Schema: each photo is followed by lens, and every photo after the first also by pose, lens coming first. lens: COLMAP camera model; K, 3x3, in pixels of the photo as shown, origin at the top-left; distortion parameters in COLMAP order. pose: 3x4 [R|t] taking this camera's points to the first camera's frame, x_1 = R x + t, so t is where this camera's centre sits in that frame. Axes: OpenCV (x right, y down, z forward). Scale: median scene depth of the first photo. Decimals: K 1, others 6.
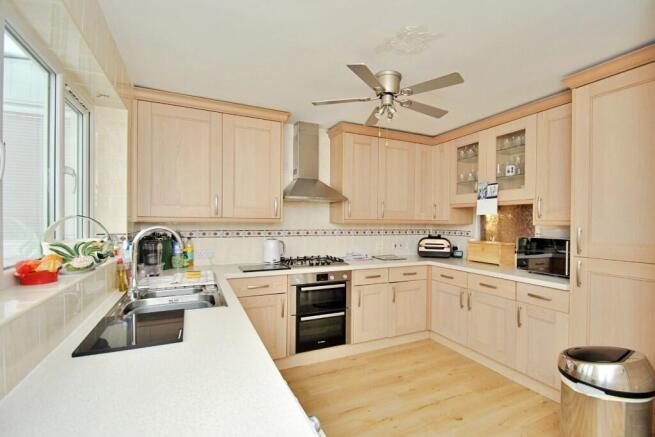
lens RADIAL K [[290.2, 0, 327.5], [0, 290.2, 218.5], [0, 0, 1]] dist [0.000977, 0.000014]
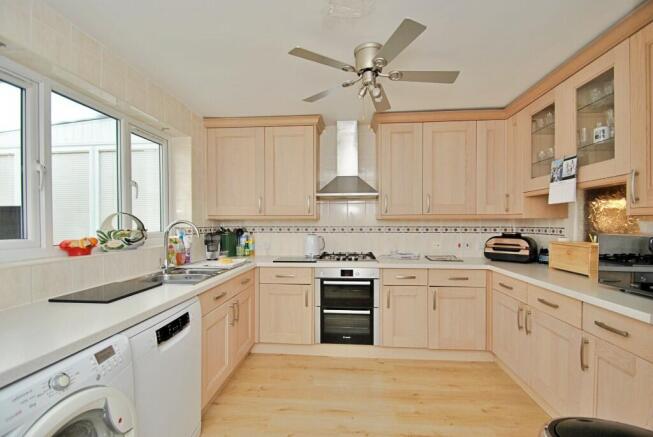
lens RADIAL K [[268.2, 0, 328.1], [0, 268.2, 221.5], [0, 0, 1]] dist [-0.000846, -0.000353]
pose [[0.875519, -0.010435, -0.483071, 0.363949], [0.012315, 0.999924, 0.000719, 0.023606], [0.483026, -0.006578, 0.875581, 0.158539]]
